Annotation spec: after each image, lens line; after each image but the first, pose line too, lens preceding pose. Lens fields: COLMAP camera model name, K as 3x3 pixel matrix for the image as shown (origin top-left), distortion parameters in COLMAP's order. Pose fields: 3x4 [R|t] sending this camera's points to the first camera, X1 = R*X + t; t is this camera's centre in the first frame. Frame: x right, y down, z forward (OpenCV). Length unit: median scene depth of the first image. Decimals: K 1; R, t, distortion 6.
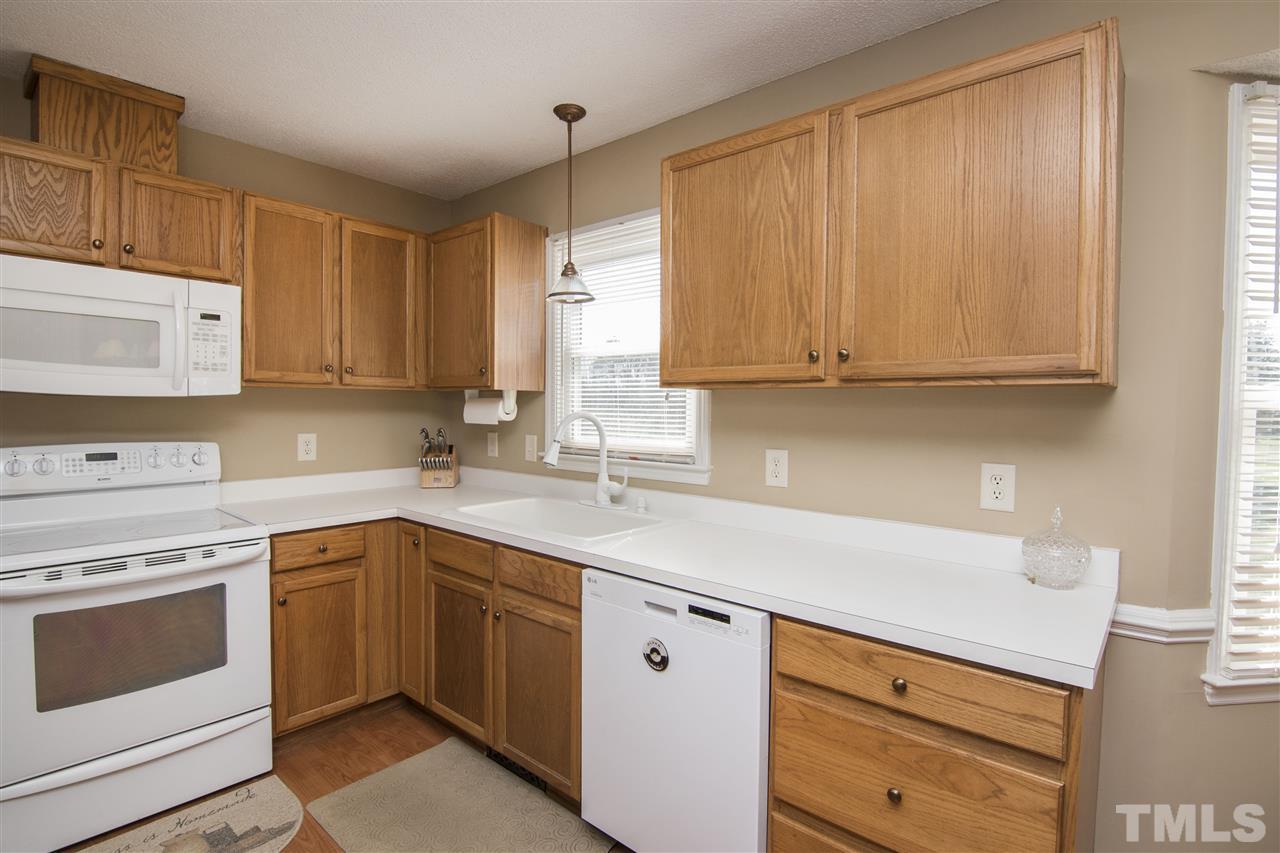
lens RADIAL K [[619.4, 0, 638.0], [0, 619.4, 427.3], [0, 0, 1]] dist [-0.021428, -0.003056]
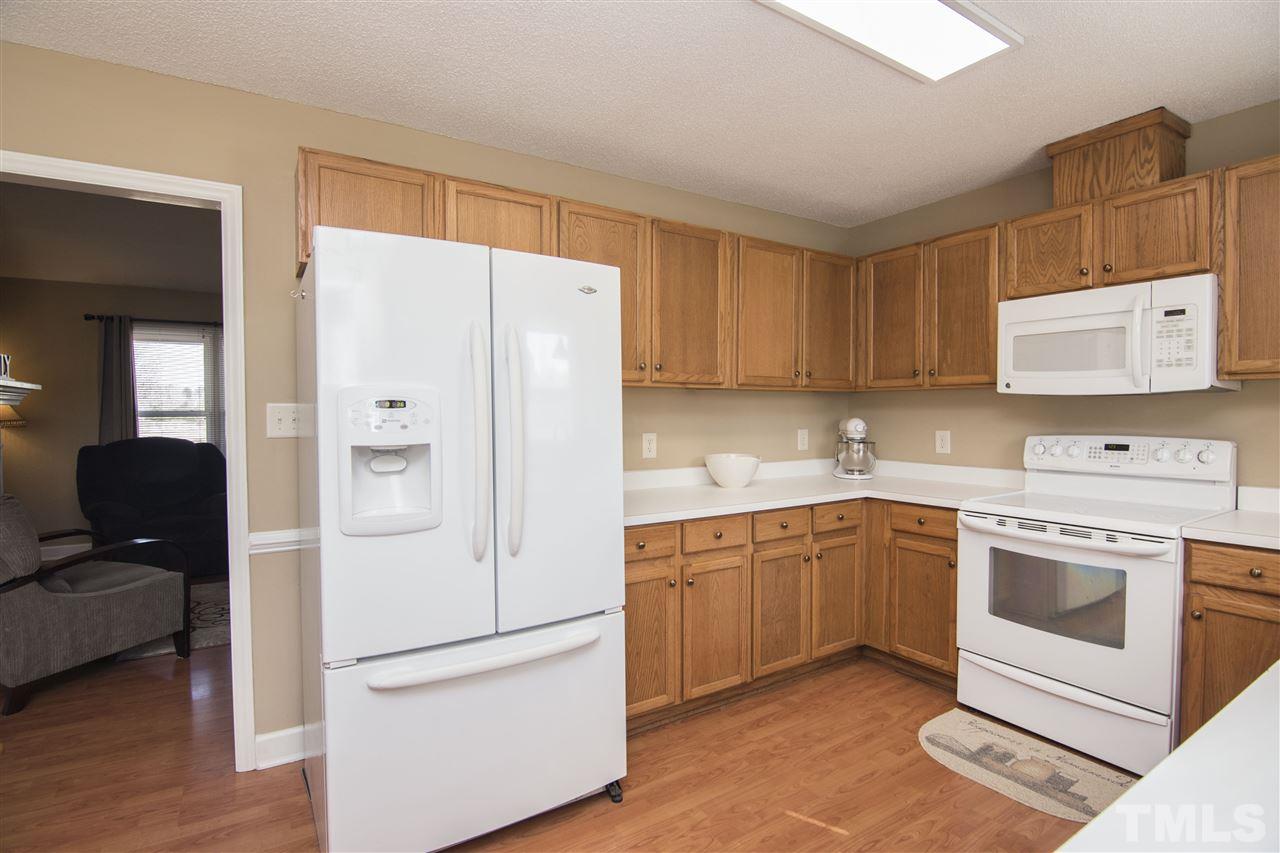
lens RADIAL K [[619.4, 0, 635.7], [0, 619.4, 425.3], [0, 0, 1]] dist [-0.021428, -0.003056]
pose [[-0.291767, 0.013192, -0.956399, 0.521149], [-0.030443, 0.999270, 0.023070, 0.007642], [0.956005, 0.035847, -0.291152, 0.462602]]
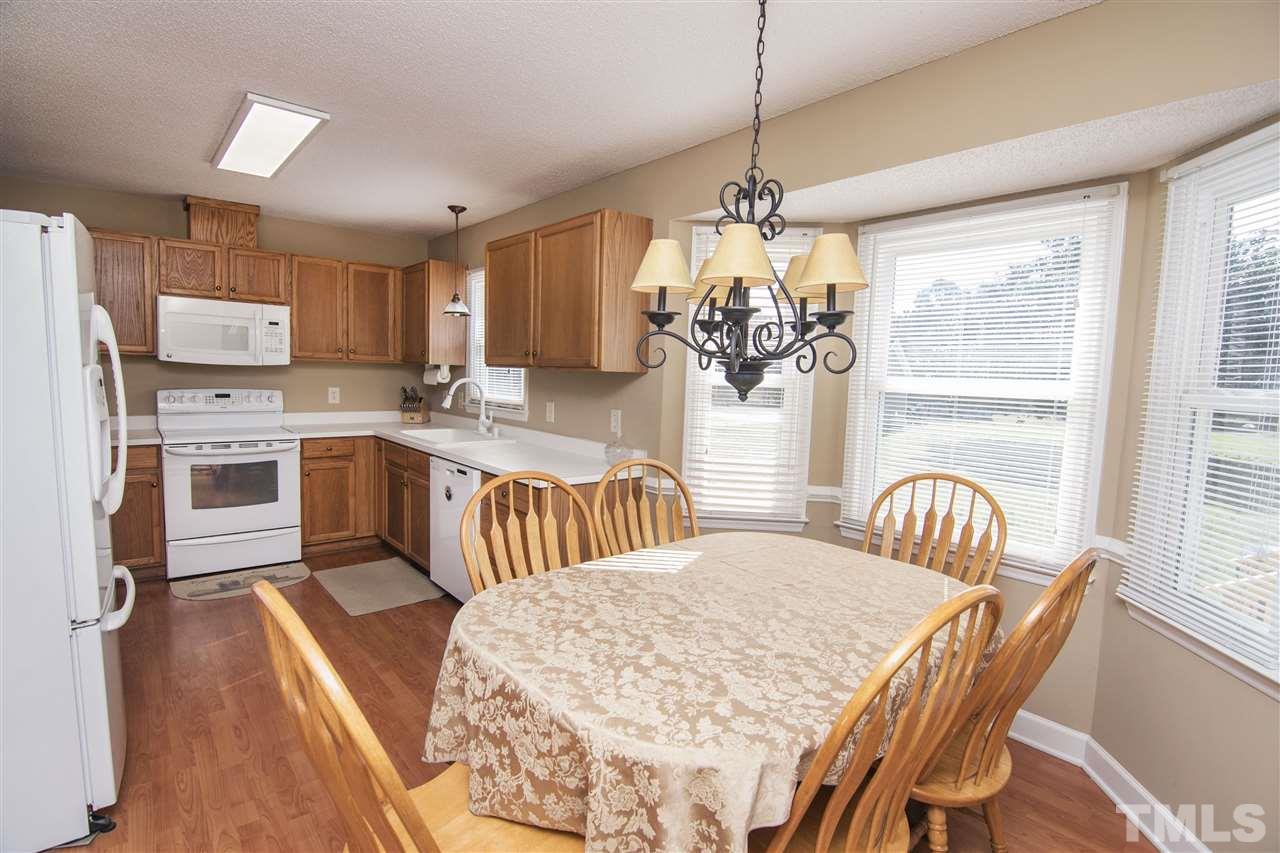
lens RADIAL K [[619.4, 0, 641.4], [0, 619.4, 428.3], [0, 0, 1]] dist [-0.021428, -0.003056]
pose [[0.988108, 0.037015, -0.149236, 0.740190], [-0.029036, 0.998048, 0.055292, 0.005411], [0.150992, -0.050302, 0.987254, -0.739773]]
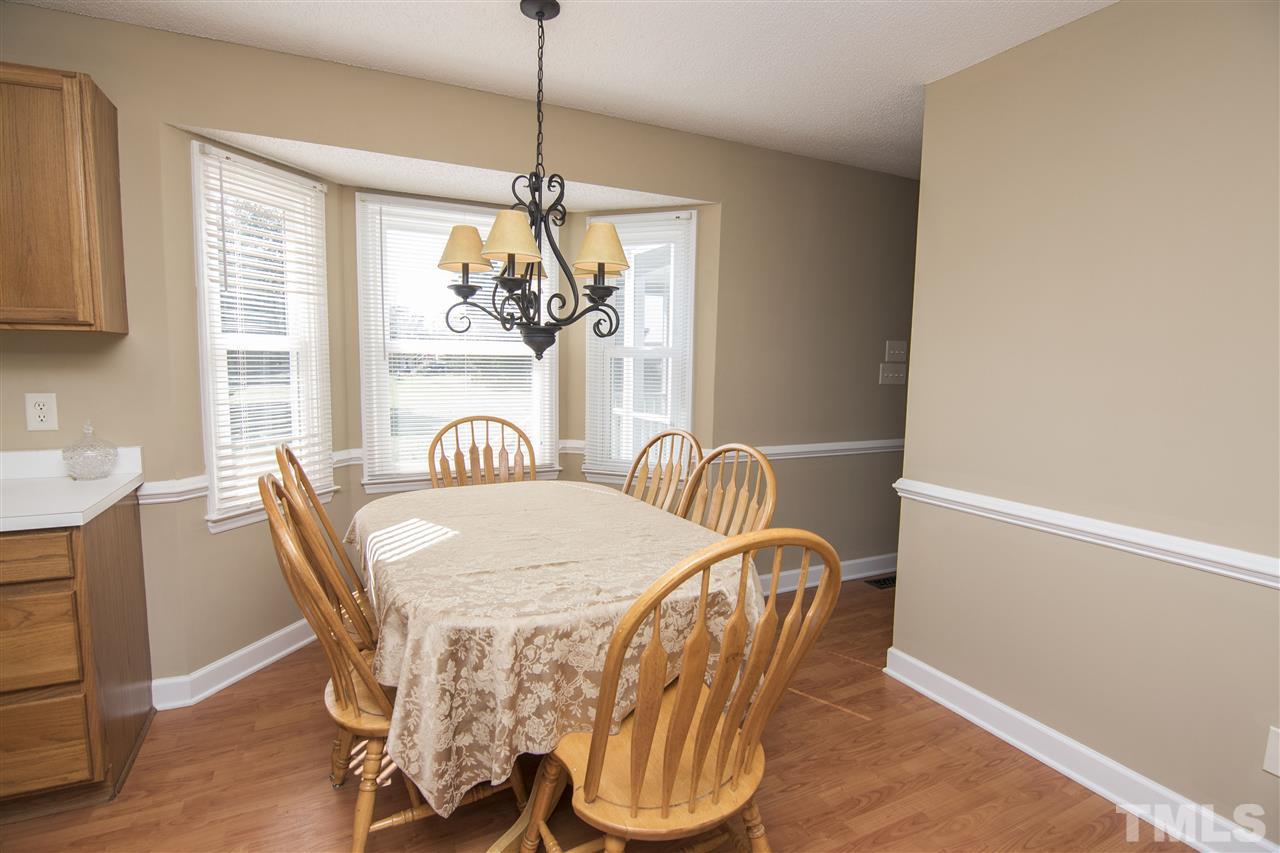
lens RADIAL K [[619.4, 0, 643.1], [0, 619.4, 427.4], [0, 0, 1]] dist [-0.021428, -0.003056]
pose [[0.370042, -0.103942, 0.923182, -0.072194], [0.014087, 0.994235, 0.106295, 0.012757], [-0.928908, -0.026329, 0.369373, -0.447211]]
